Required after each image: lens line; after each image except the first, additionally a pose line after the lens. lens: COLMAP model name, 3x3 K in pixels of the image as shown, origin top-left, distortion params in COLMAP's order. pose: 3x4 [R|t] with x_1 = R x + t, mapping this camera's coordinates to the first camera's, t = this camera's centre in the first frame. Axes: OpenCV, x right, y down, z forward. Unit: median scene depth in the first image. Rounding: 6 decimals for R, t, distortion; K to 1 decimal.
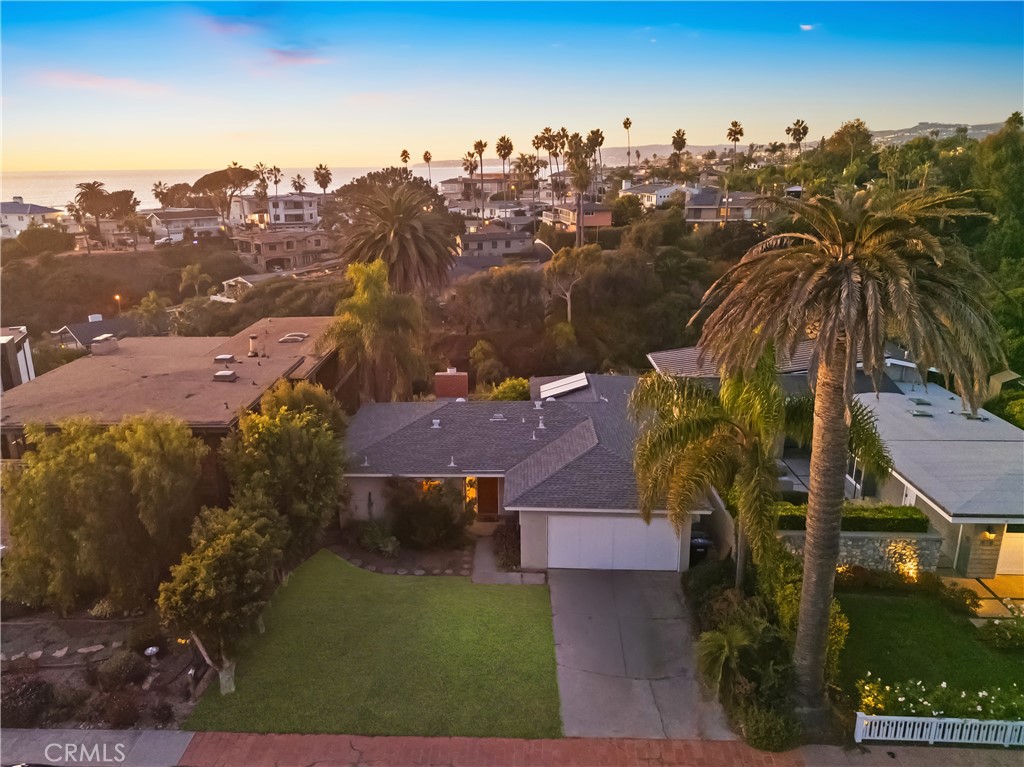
lens RADIAL K [[807.9, 0, 471.3], [0, 807.9, 385.9], [0, 0, 1]] dist [0.078327, -0.089598]
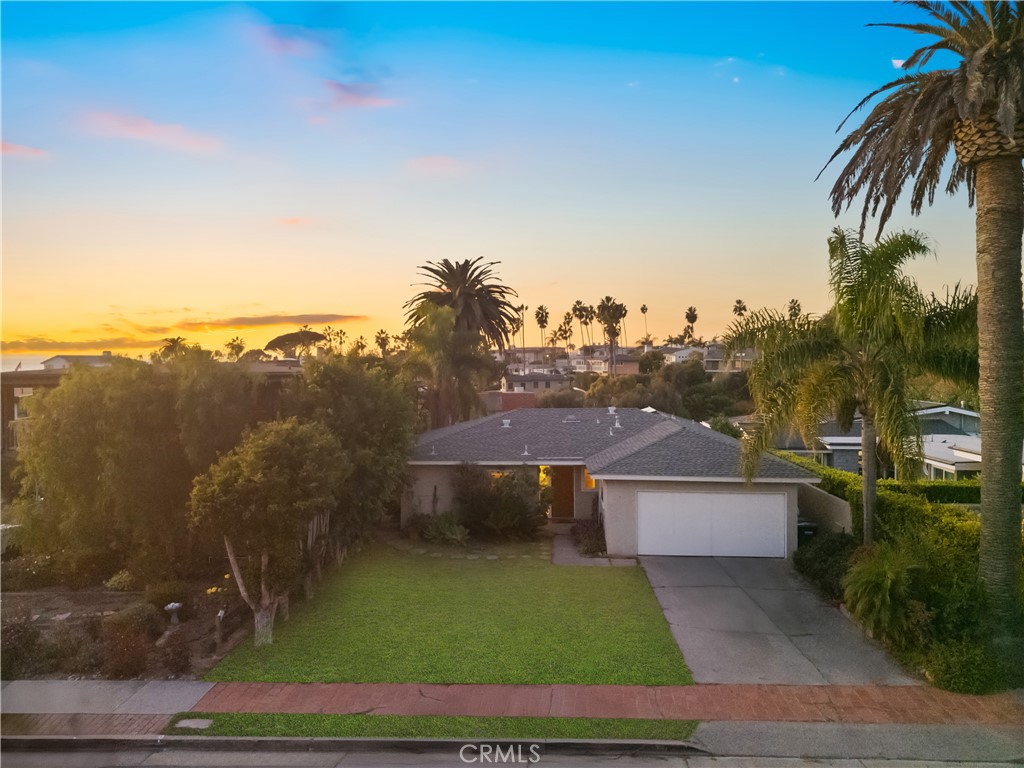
lens RADIAL K [[709.9, 0, 515.0], [0, 709.9, 382.4], [0, 0, 1]] dist [0.072730, -0.078447]
pose [[0.999750, 0.013942, 0.017478, -0.055543], [-0.008900, 0.965316, -0.260934, 0.248334], [-0.020510, 0.260714, 0.965198, 0.204992]]
